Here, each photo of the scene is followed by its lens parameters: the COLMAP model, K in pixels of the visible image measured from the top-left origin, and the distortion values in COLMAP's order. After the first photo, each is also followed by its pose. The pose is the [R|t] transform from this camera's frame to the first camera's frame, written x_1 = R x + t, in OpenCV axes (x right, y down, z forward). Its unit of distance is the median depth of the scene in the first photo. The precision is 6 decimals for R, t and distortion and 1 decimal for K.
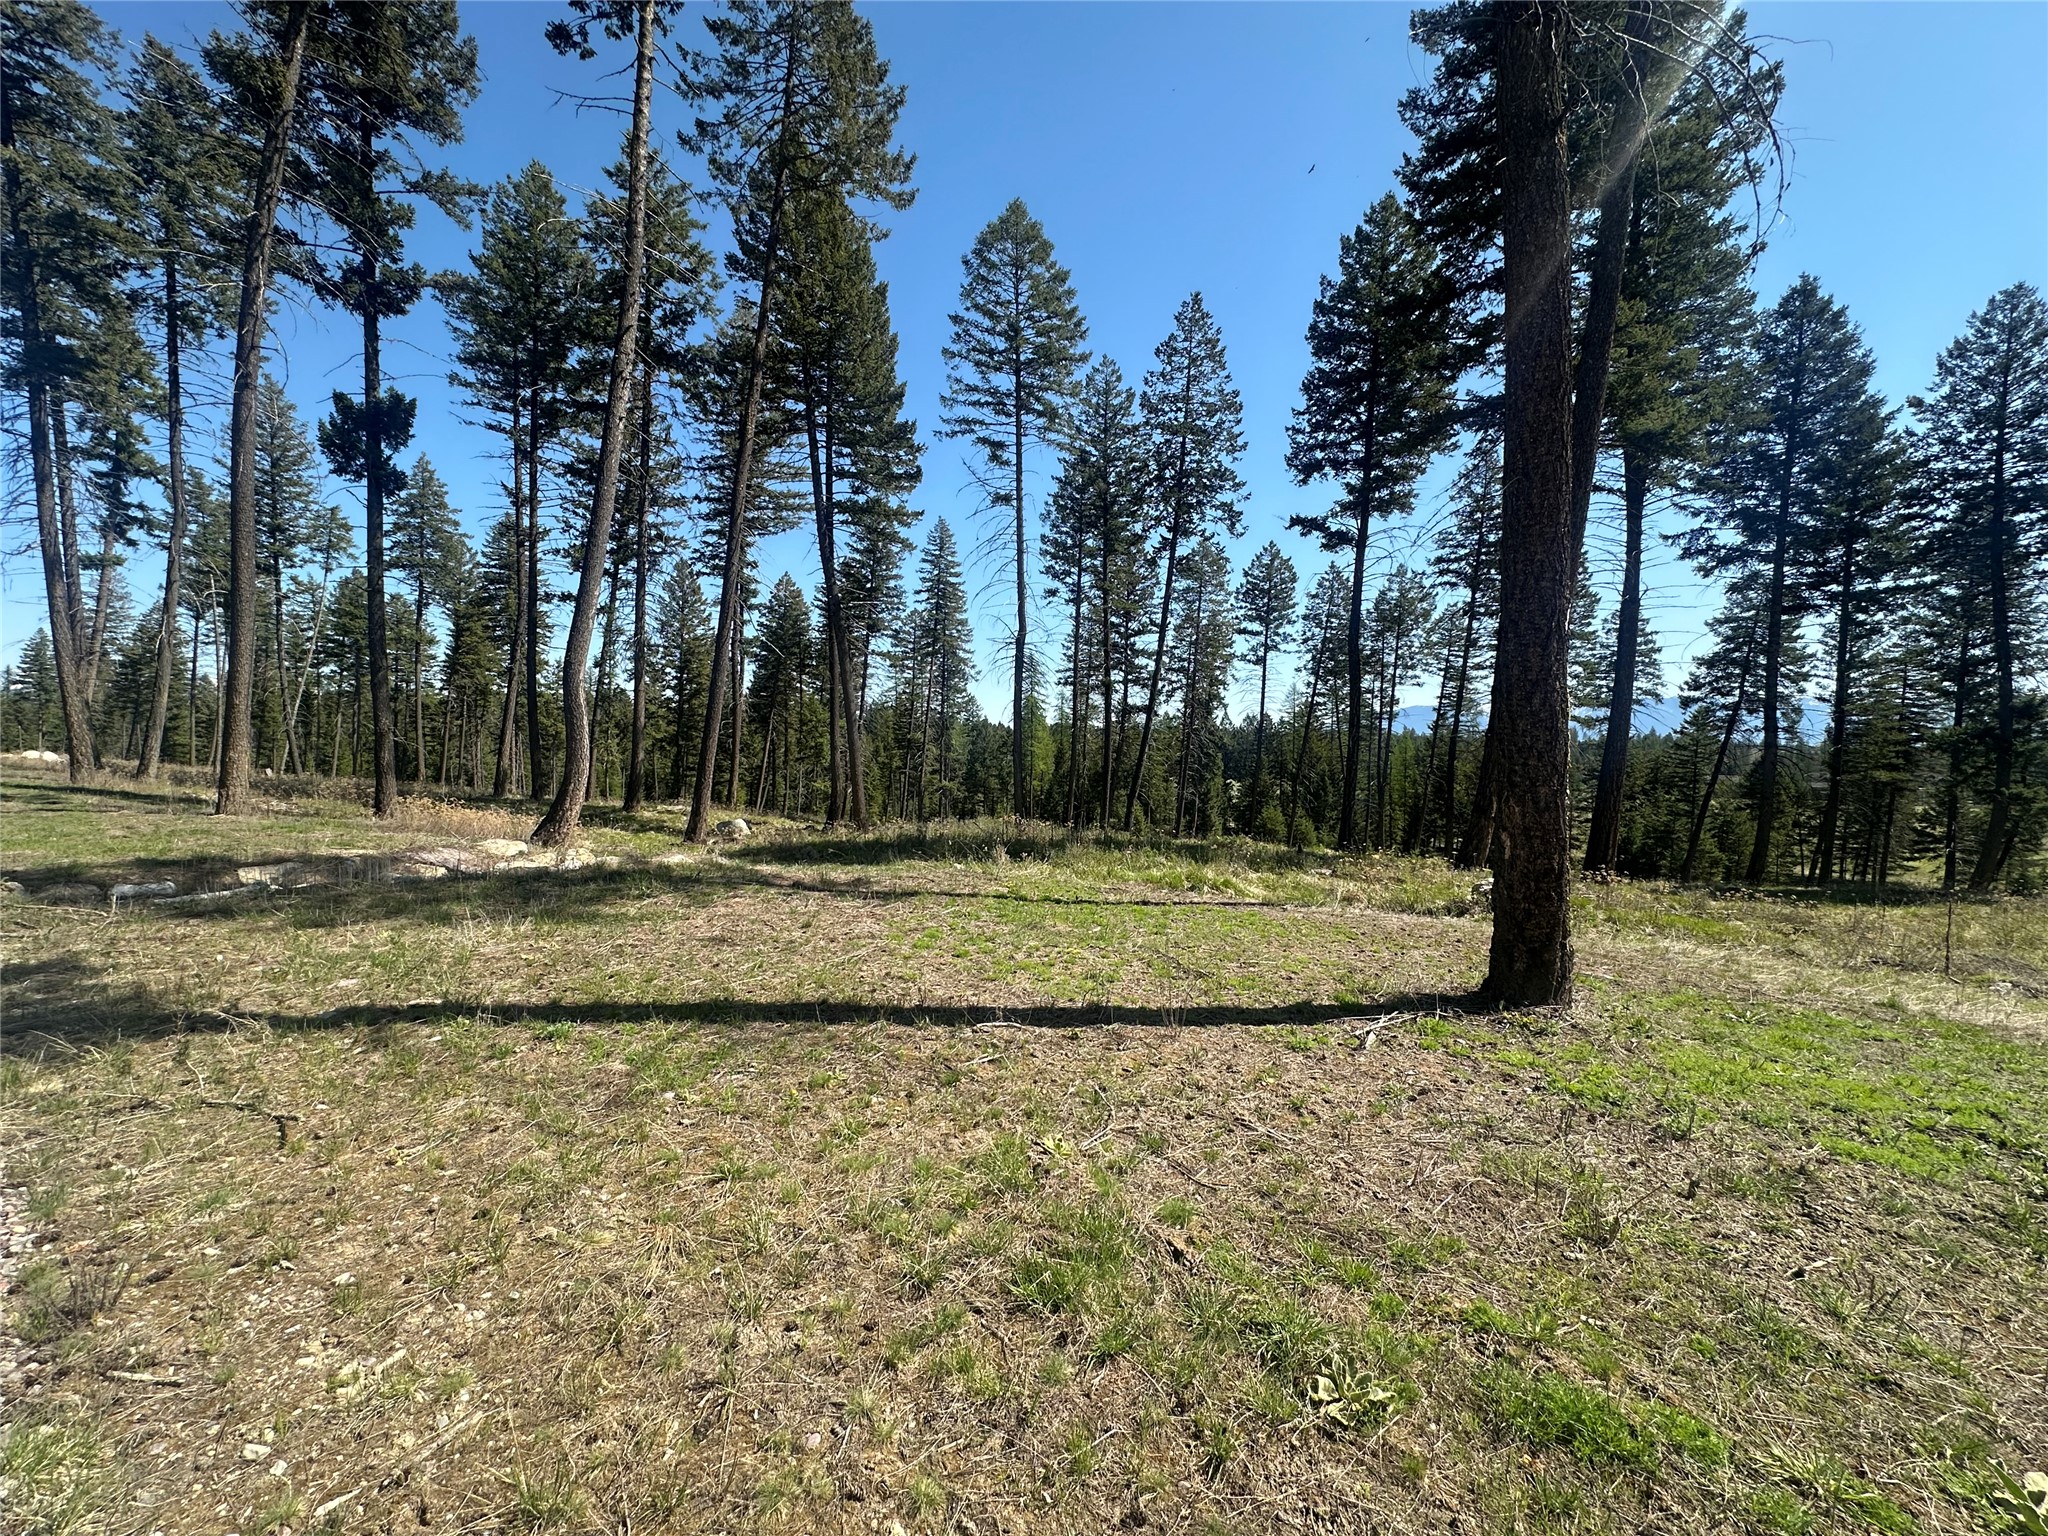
lens RADIAL K [[816.9, 0, 1024.0], [0, 816.9, 768.0], [0, 0, 1]] dist [-0.000677, 0.000417]
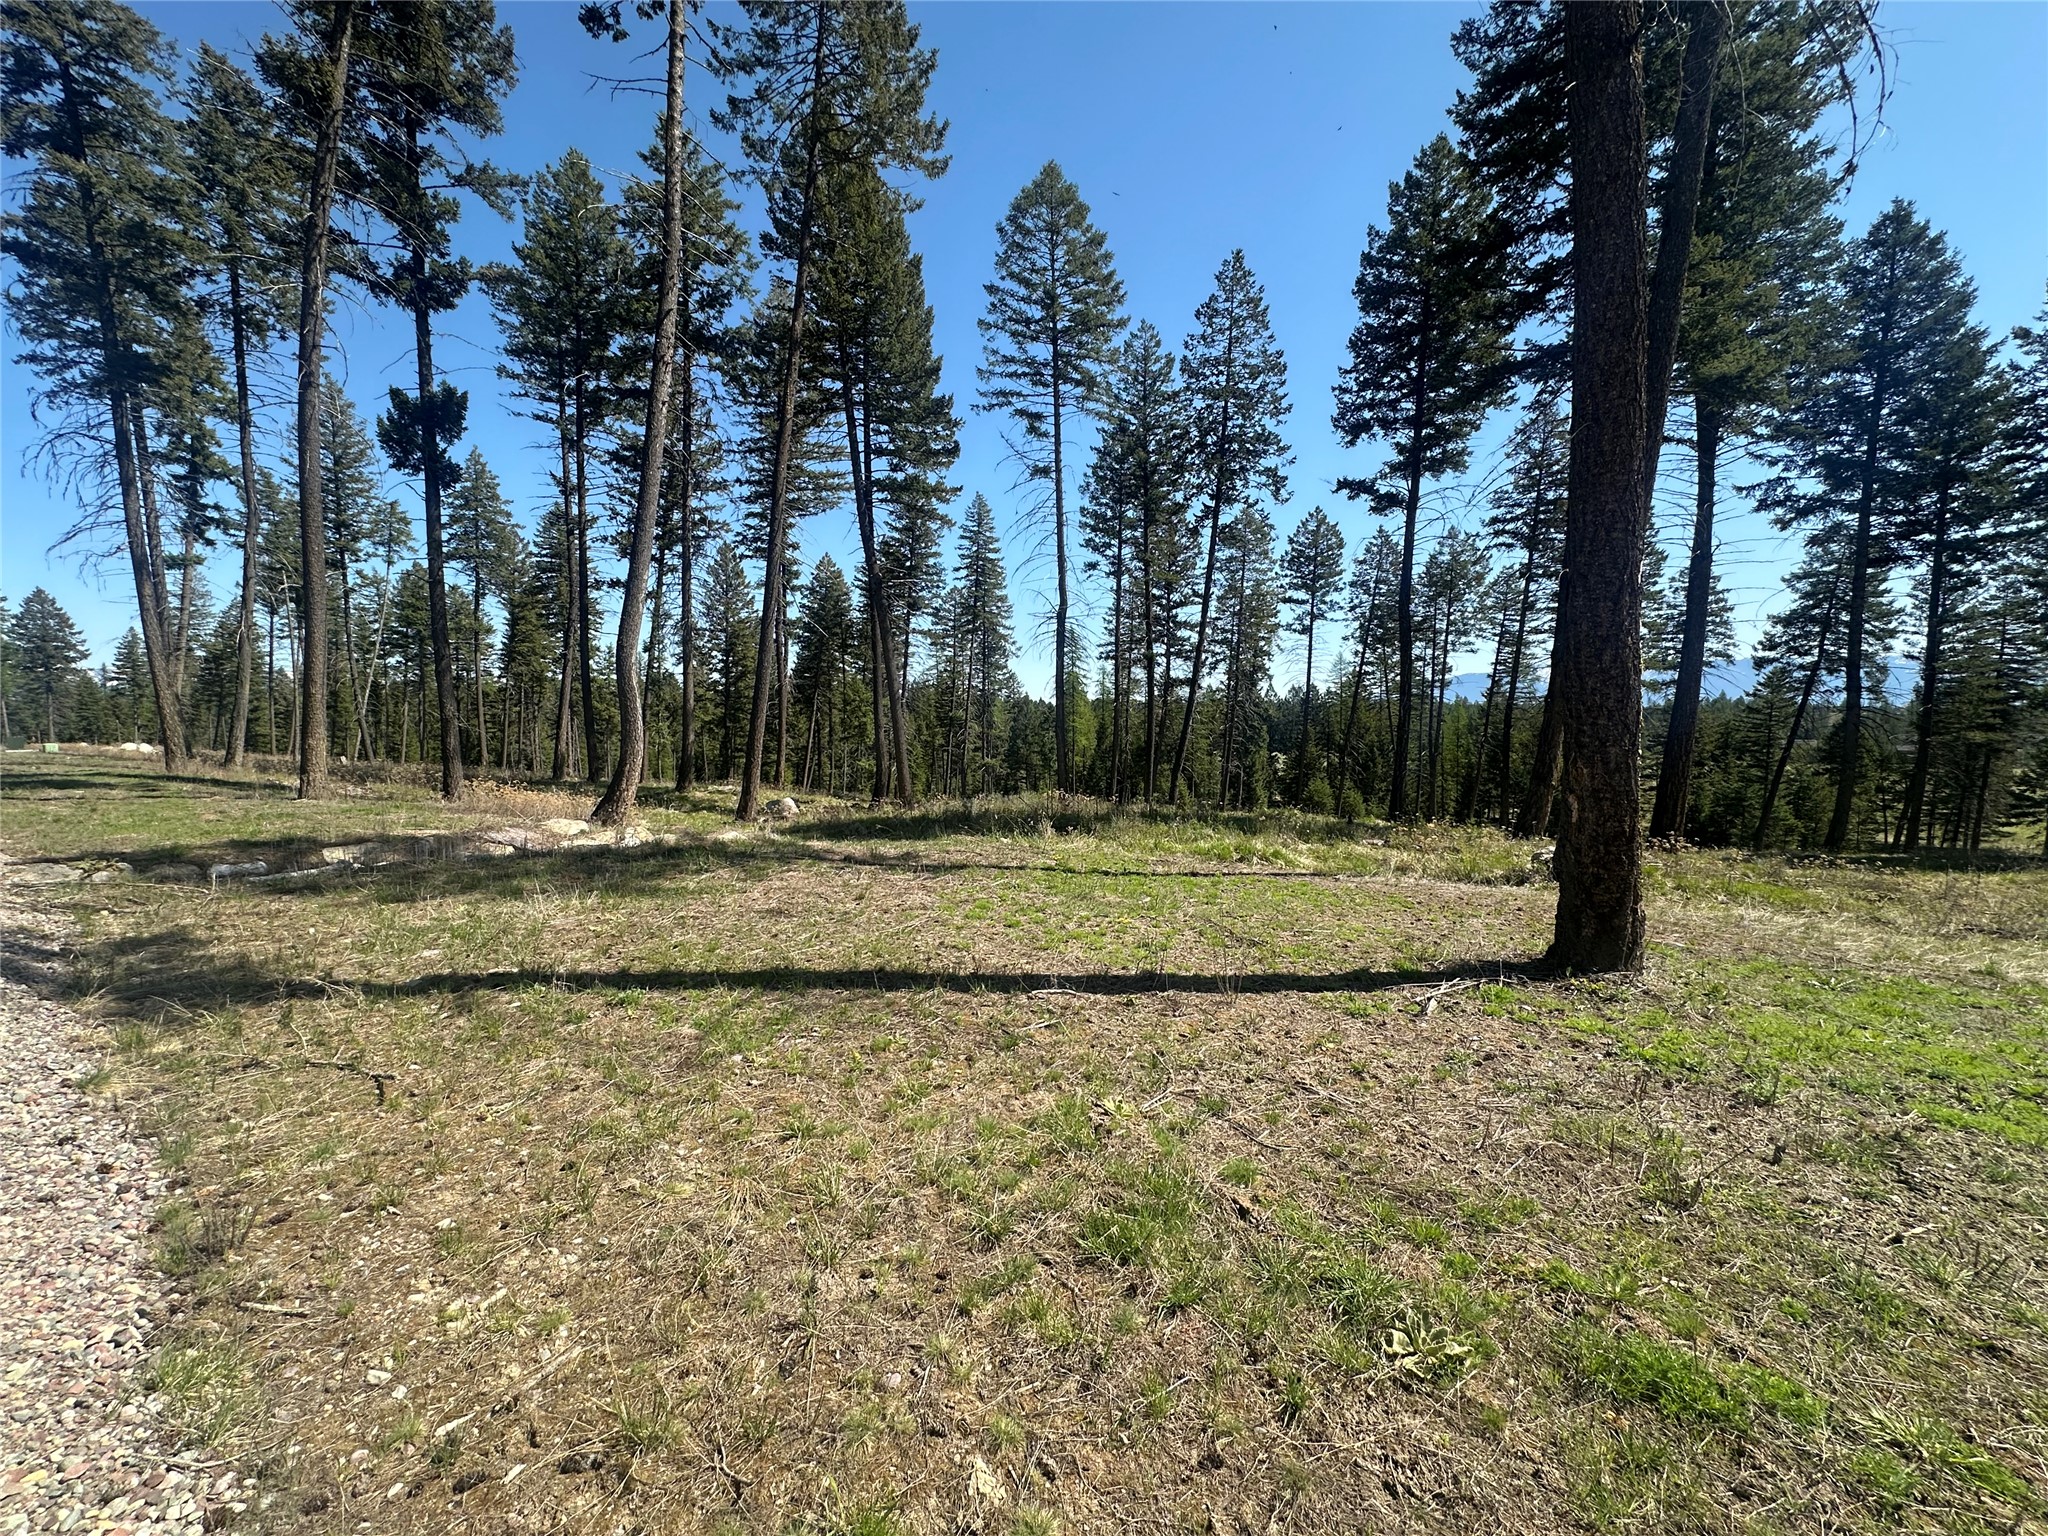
lens RADIAL K [[816.9, 0, 1024.0], [0, 816.9, 768.0], [0, 0, 1]] dist [-0.000677, 0.000417]
pose [[0.998559, -0.015213, -0.051463, -0.001786], [0.016685, 0.999460, 0.028293, 0.001483], [0.051005, -0.029111, 0.998274, 0.000057]]
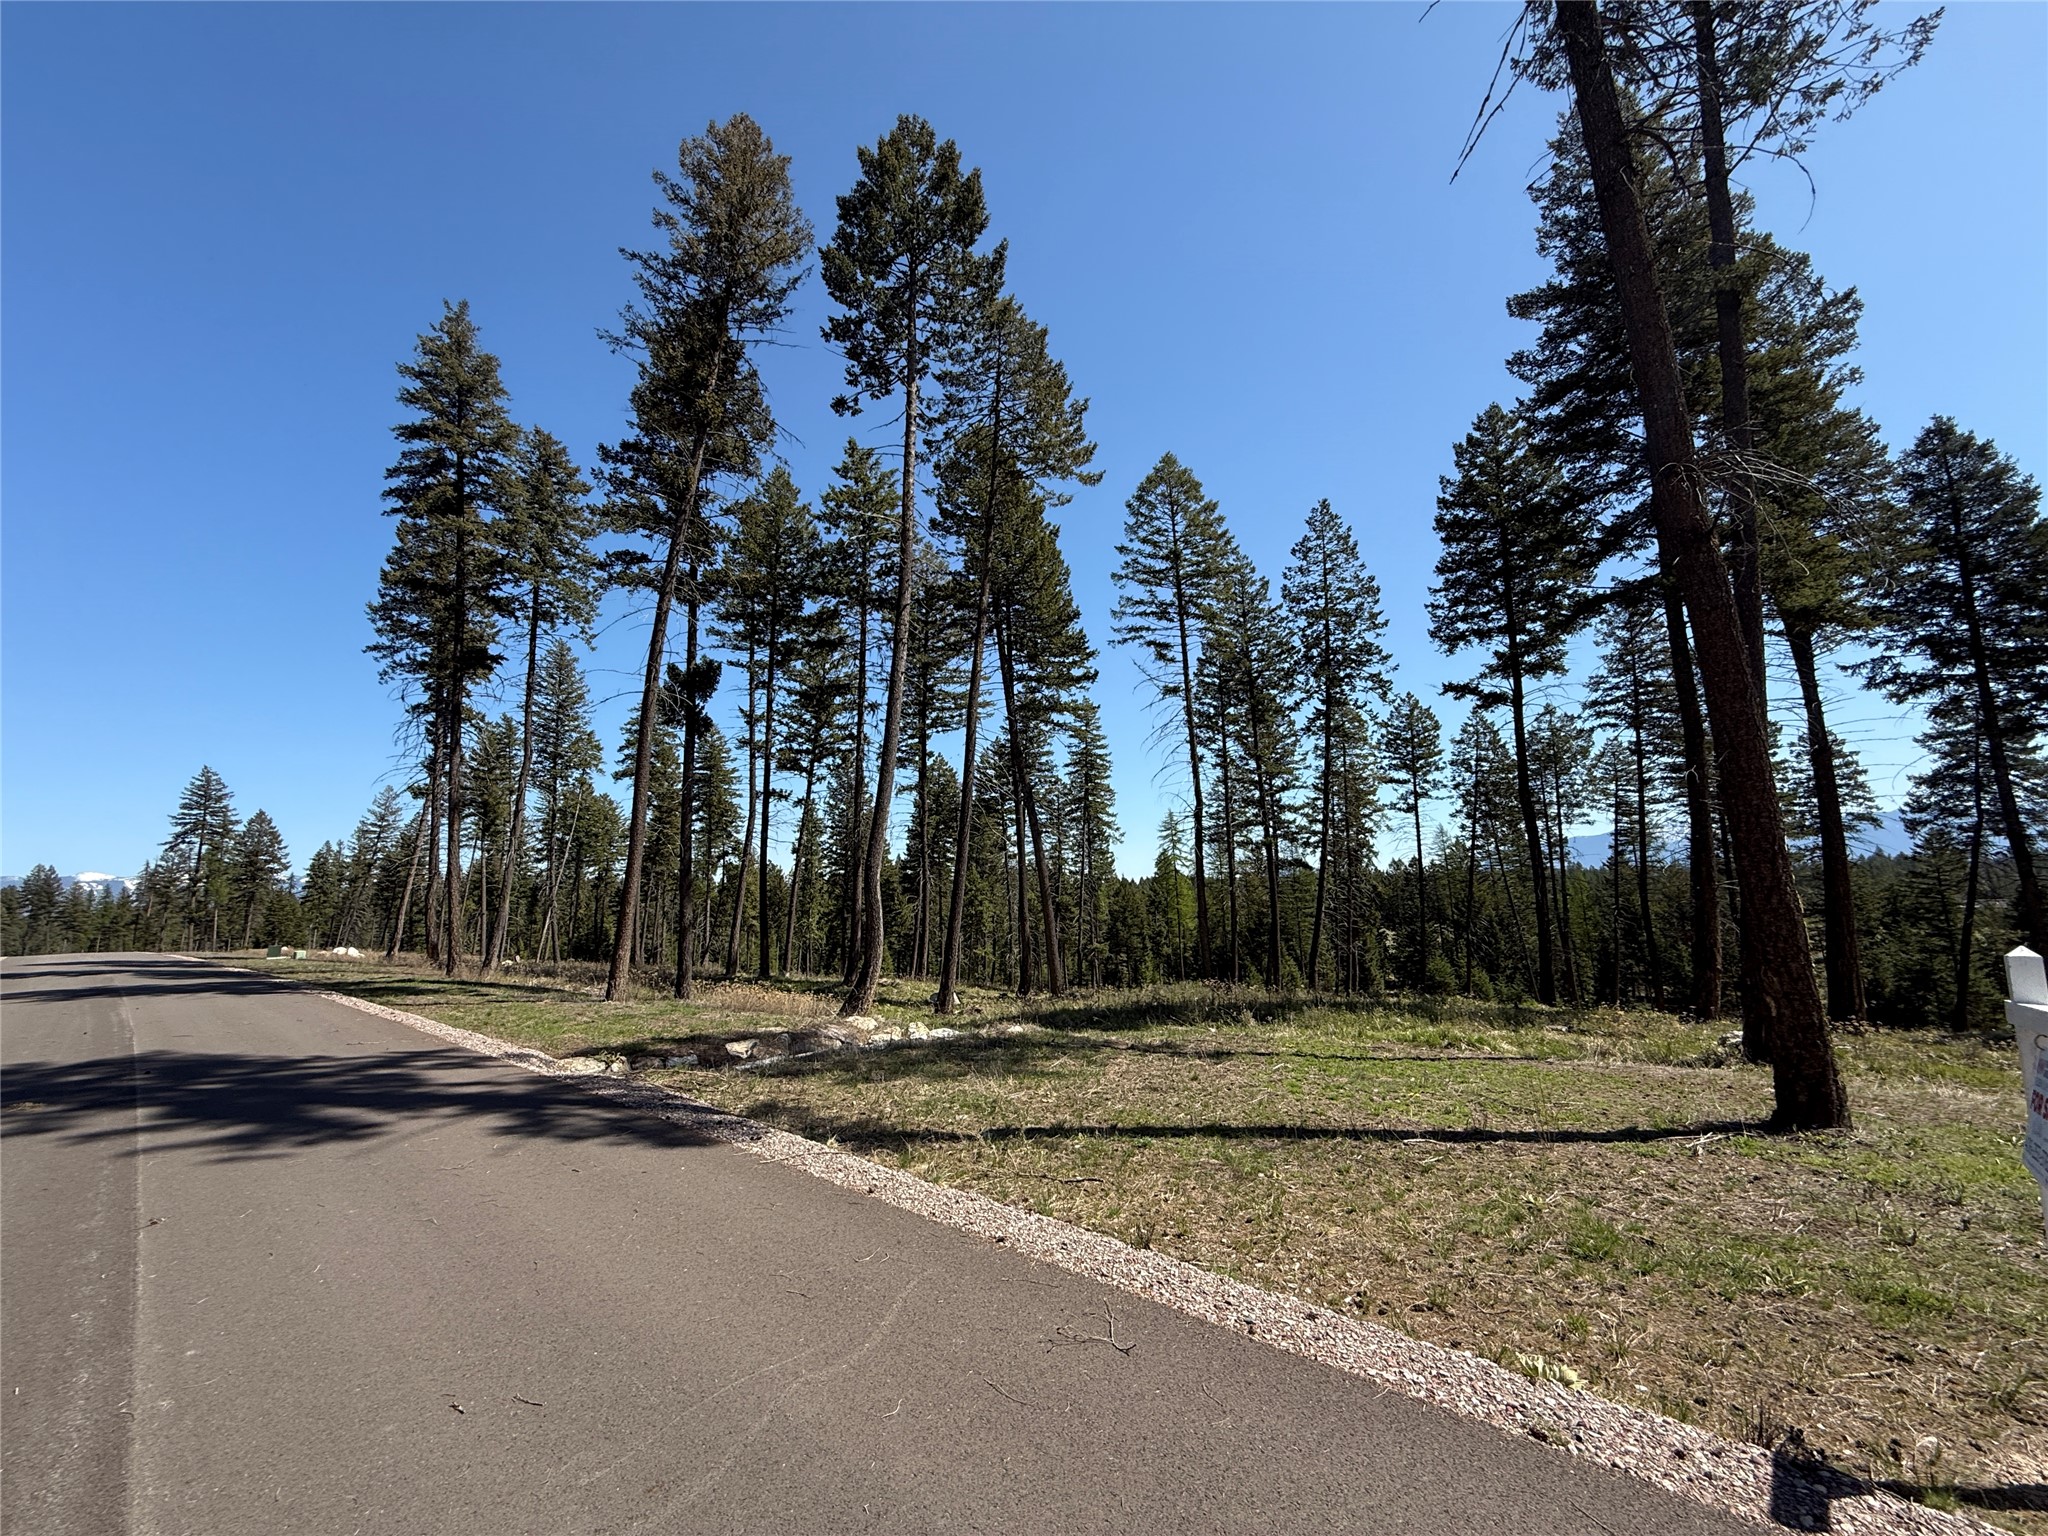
lens RADIAL K [[813.0, 0, 1022.1], [0, 813.0, 764.7], [0, 0, 1]] dist [0.002047, 0.000582]
pose [[0.987171, -0.069784, -0.143609, -0.075571], [0.040523, 0.979485, -0.197402, -0.014664], [0.154438, 0.189051, 0.969747, -0.106266]]
